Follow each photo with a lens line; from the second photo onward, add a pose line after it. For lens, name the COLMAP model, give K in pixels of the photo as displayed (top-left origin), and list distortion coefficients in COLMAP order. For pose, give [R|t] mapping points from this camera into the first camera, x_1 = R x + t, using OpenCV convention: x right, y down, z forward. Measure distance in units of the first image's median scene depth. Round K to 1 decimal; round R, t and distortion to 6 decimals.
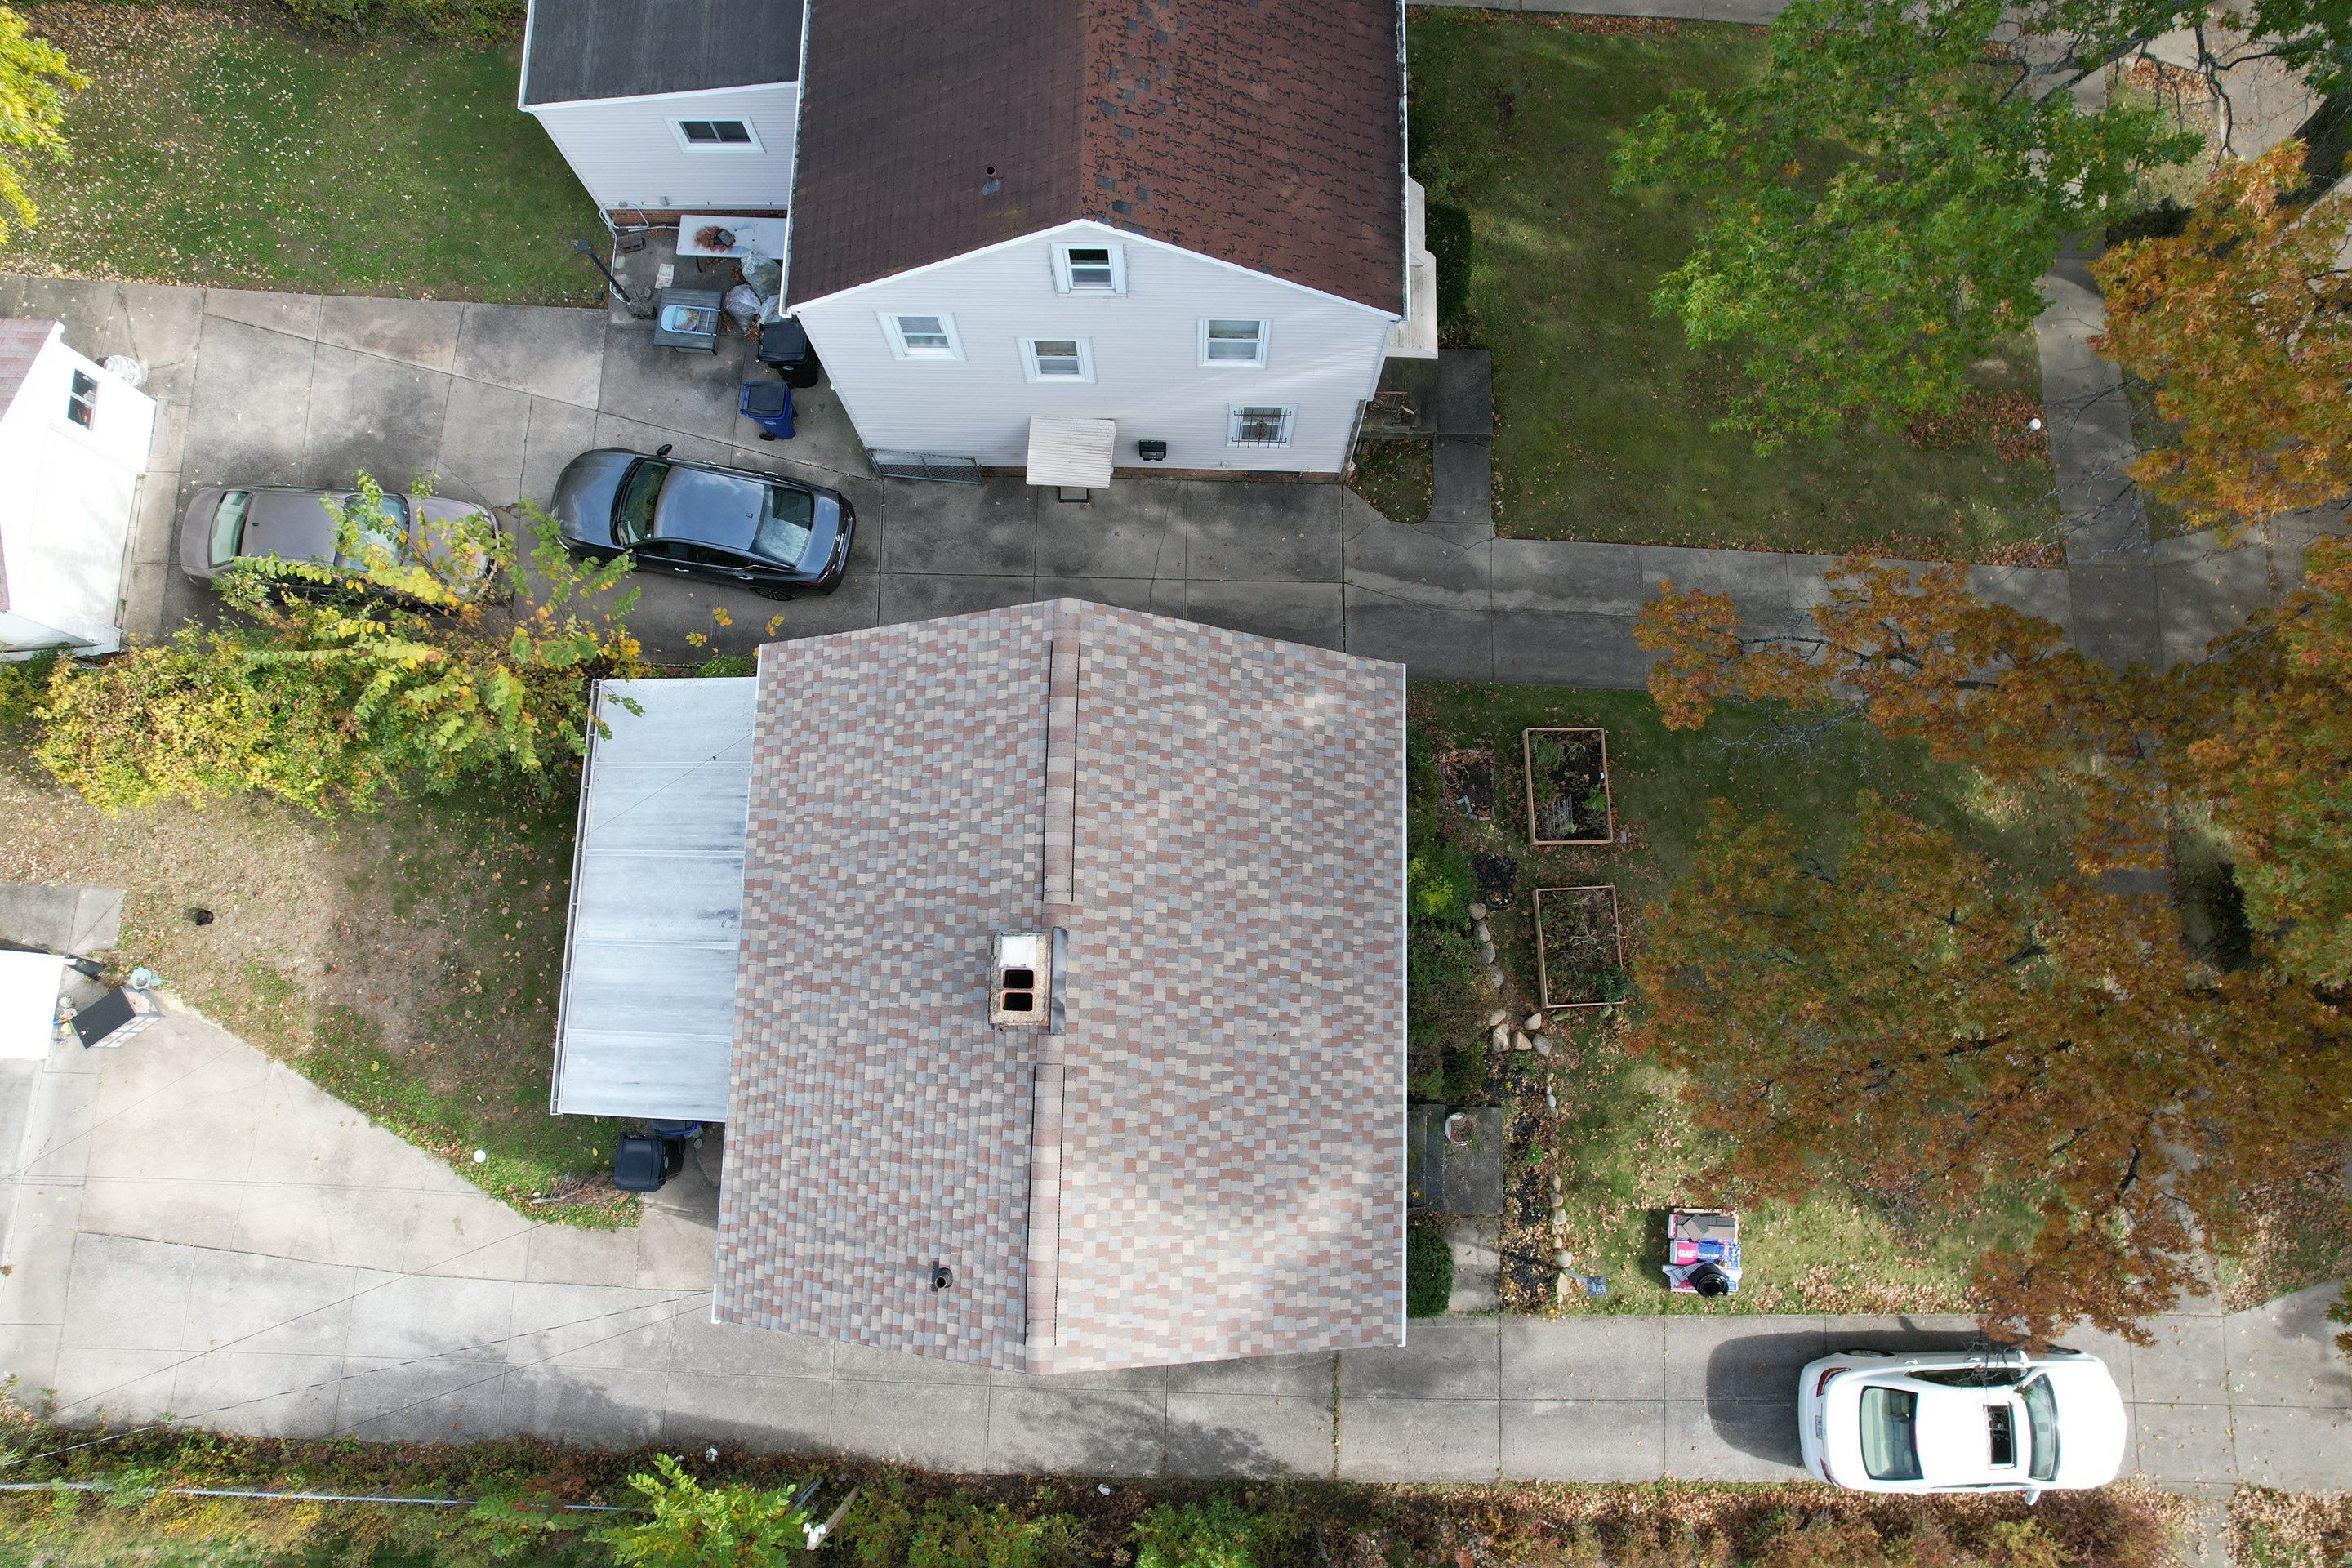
lens RADIAL K [[1488.0, 0, 1175.5], [0, 1488.0, 791.0], [0, 0, 1]] dist [-0.069491, 0.054162]
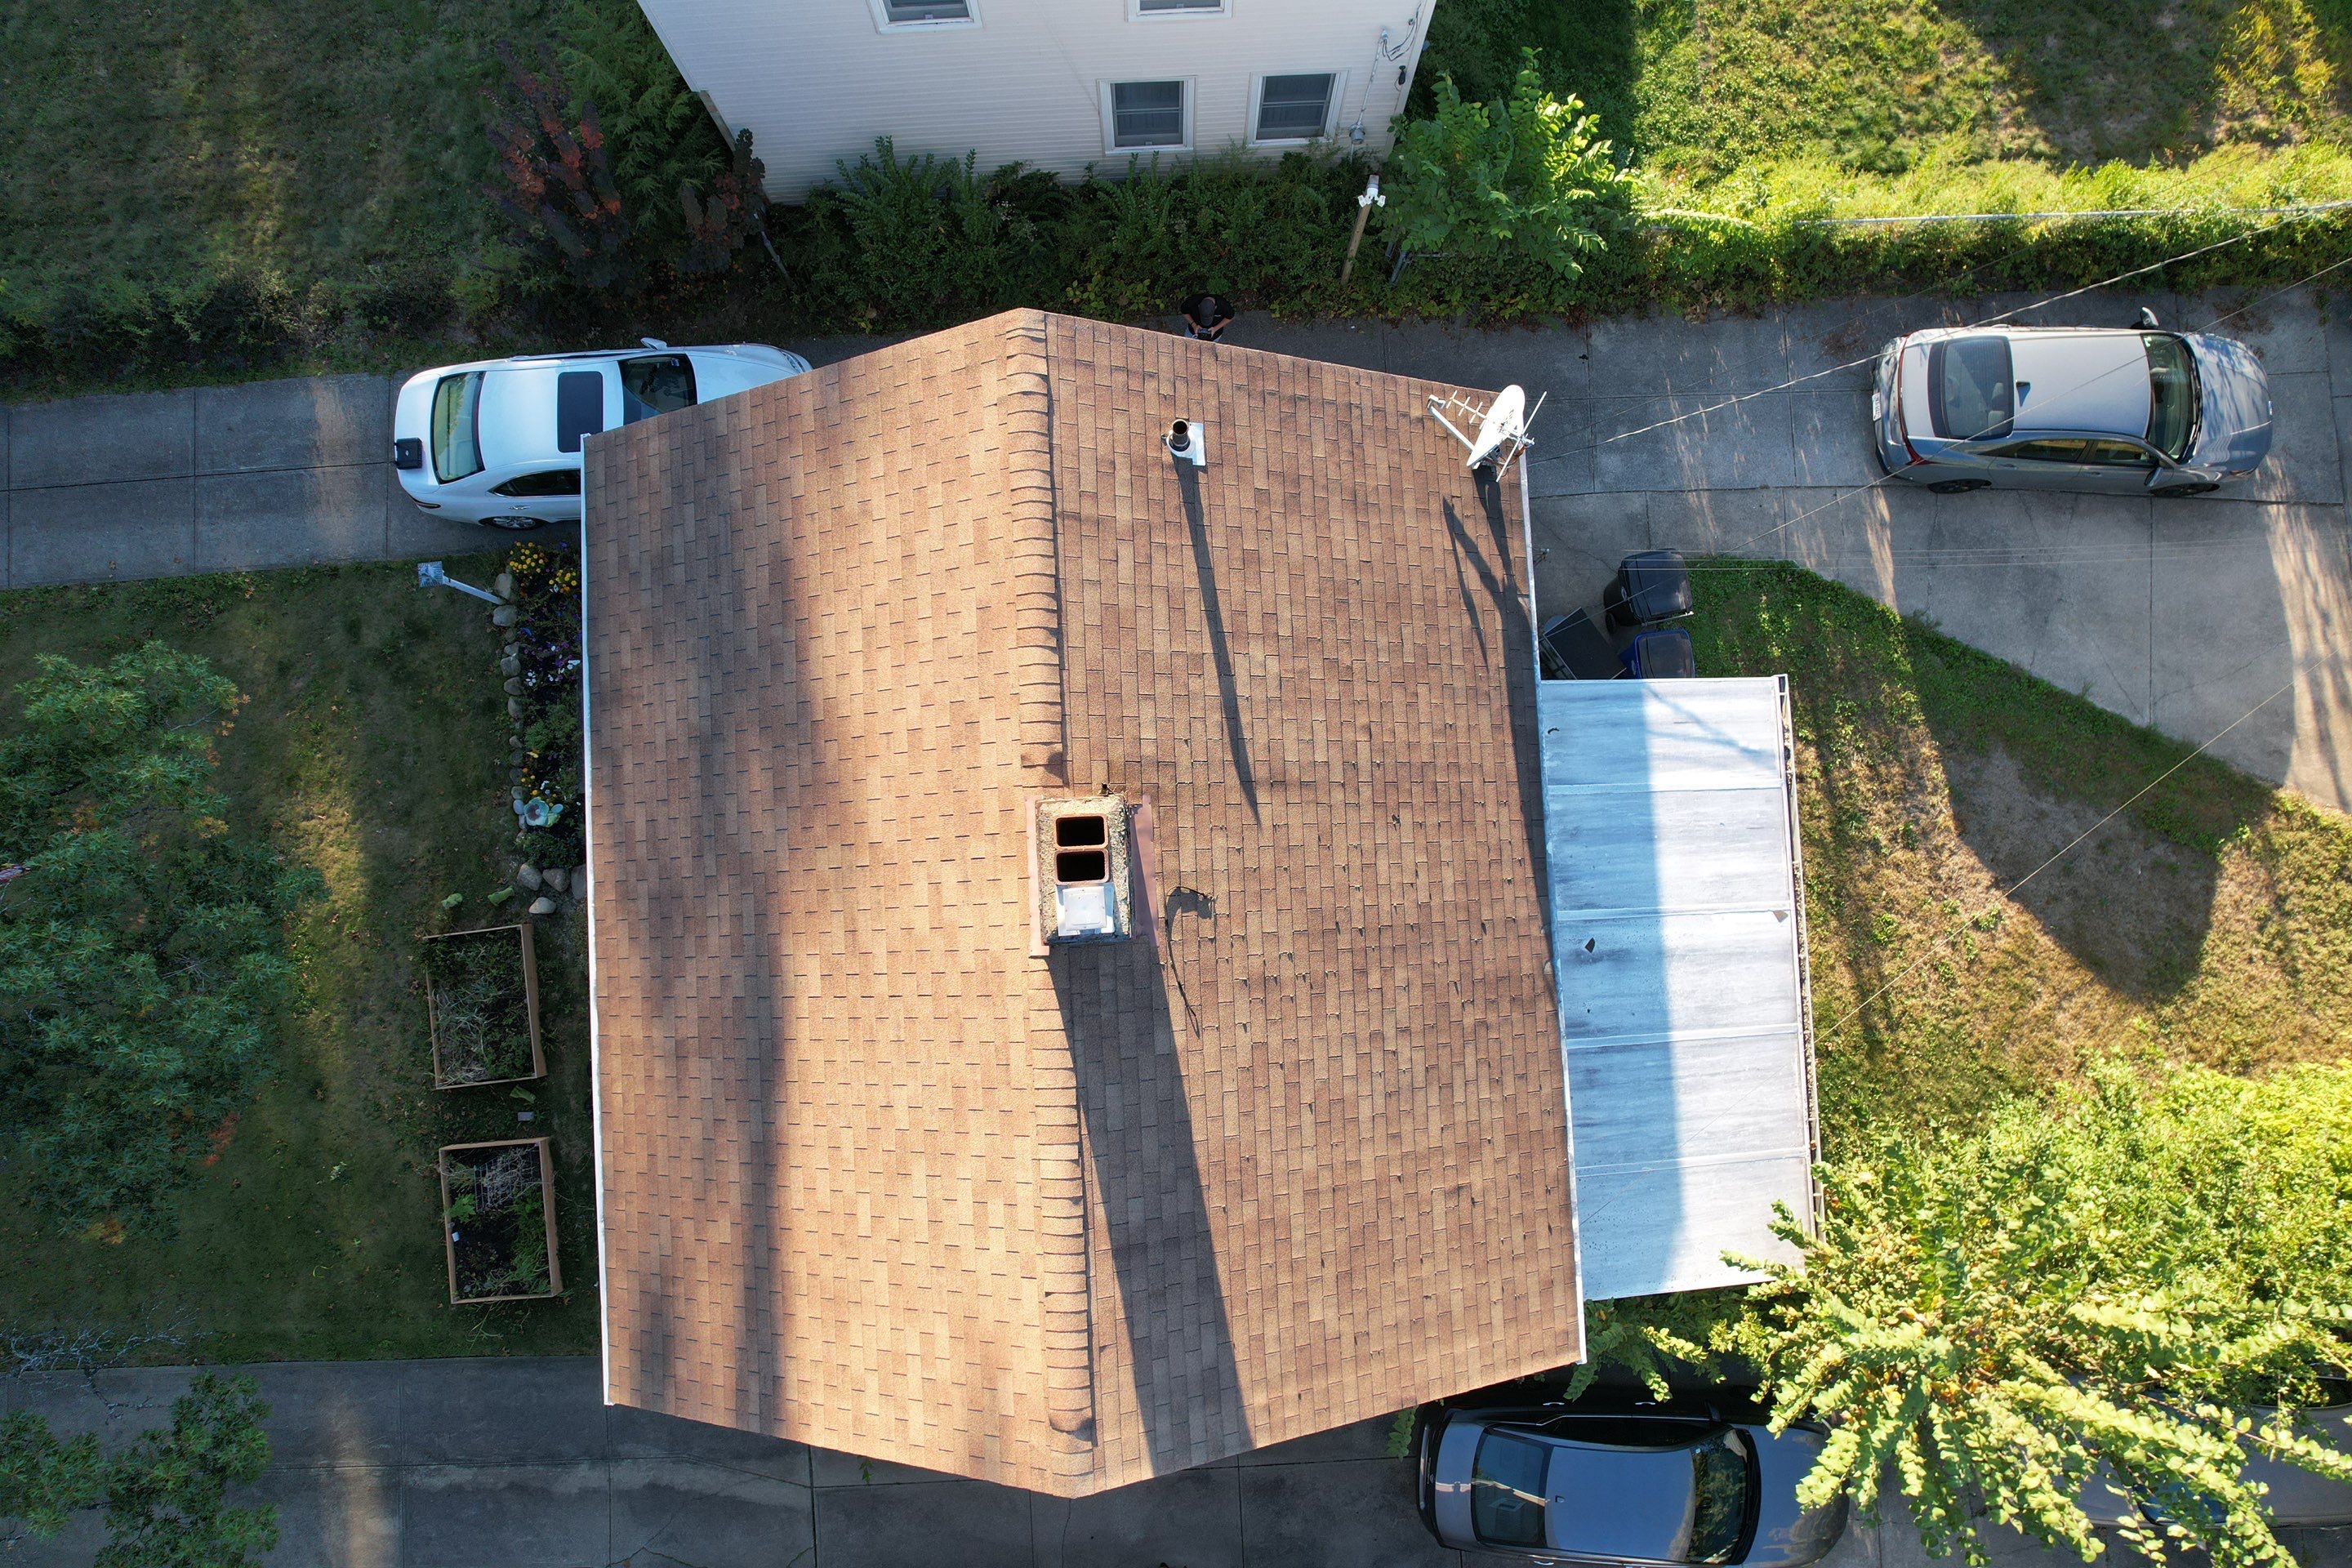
lens RADIAL K [[1499.2, 0, 1174.9], [0, 1499.2, 785.8], [0, 0, 1]] dist [-0.090711, 0.078207]
pose [[-0.997088, 0.076138, -0.004253, -0.097343], [-0.074838, -0.966311, 0.246255, 0.000780], [0.014640, 0.245857, 0.969196, 0.253695]]
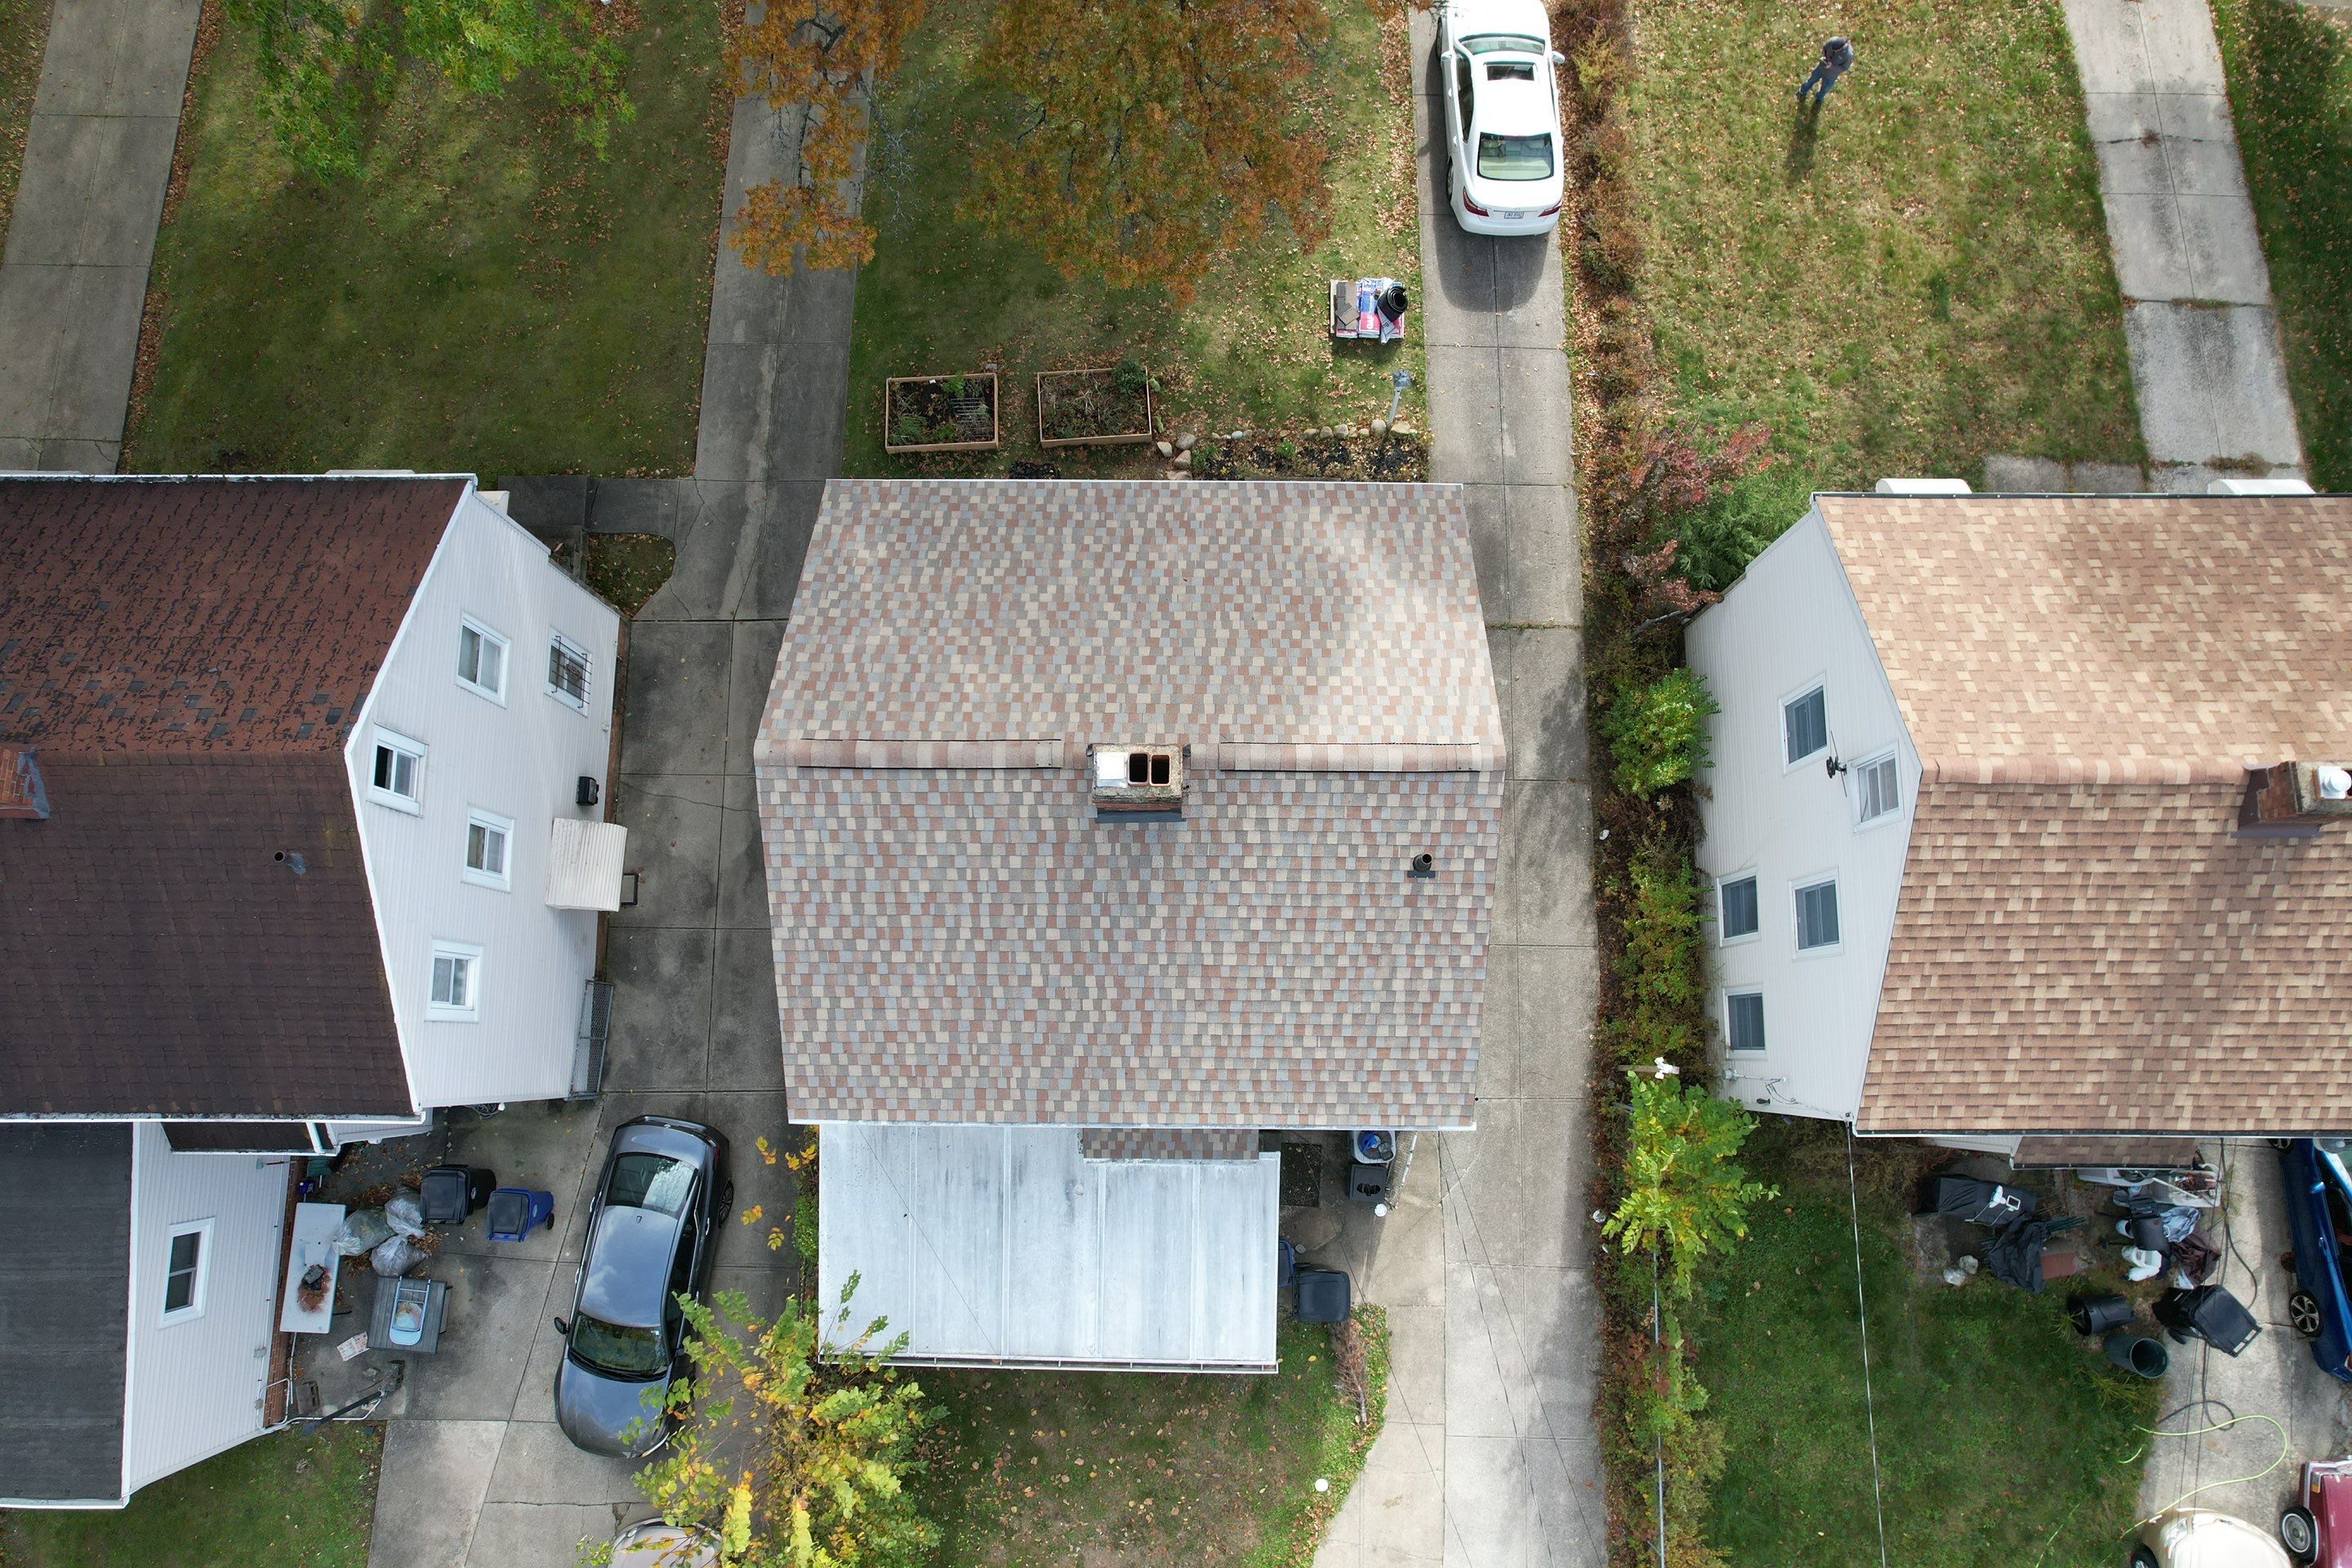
lens RADIAL K [[1491.2, 0, 1175.4], [0, 1491.2, 788.4], [0, 0, 1]] dist [-0.070312, 0.058047]
pose [[-0.015705, -0.984733, 0.173361, -0.199593], [0.985871, 0.013668, 0.166950, -0.013361], [-0.166771, 0.173533, 0.970605, -0.001739]]
